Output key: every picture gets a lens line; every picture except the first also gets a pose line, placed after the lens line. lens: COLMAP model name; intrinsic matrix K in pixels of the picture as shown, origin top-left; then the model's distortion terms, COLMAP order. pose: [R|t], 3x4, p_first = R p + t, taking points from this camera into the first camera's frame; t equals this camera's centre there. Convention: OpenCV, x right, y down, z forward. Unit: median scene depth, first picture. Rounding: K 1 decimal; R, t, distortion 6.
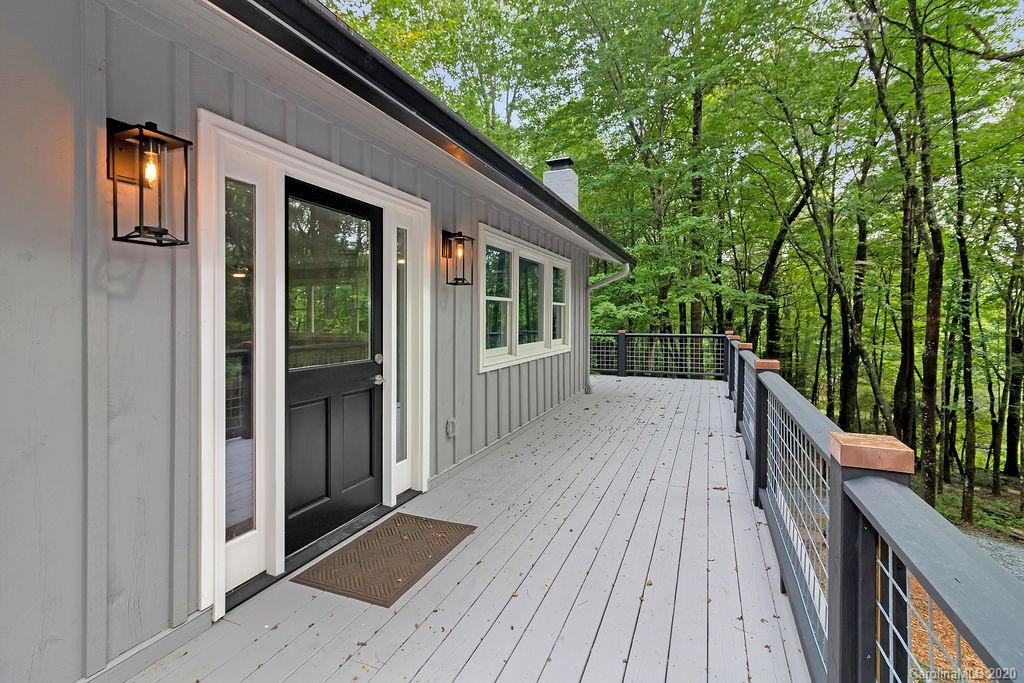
lens RADIAL K [[483.4, 0, 516.9], [0, 483.4, 319.6], [0, 0, 1]] dist [0.006758, -0.000009]
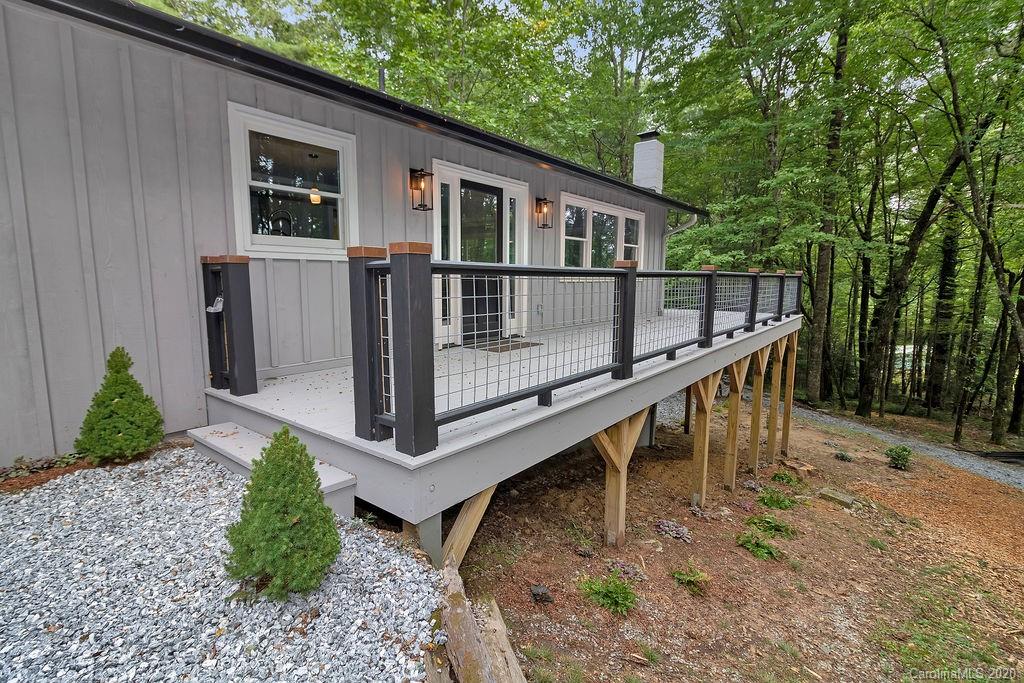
lens RADIAL K [[483.4, 0, 513.6], [0, 483.4, 340.8], [0, 0, 1]] dist [0.006758, -0.000009]
pose [[0.955584, 0.044239, -0.291380, 0.280747], [-0.008101, 0.992239, 0.124080, 0.109976], [0.294608, -0.116209, 0.948526, -0.715879]]
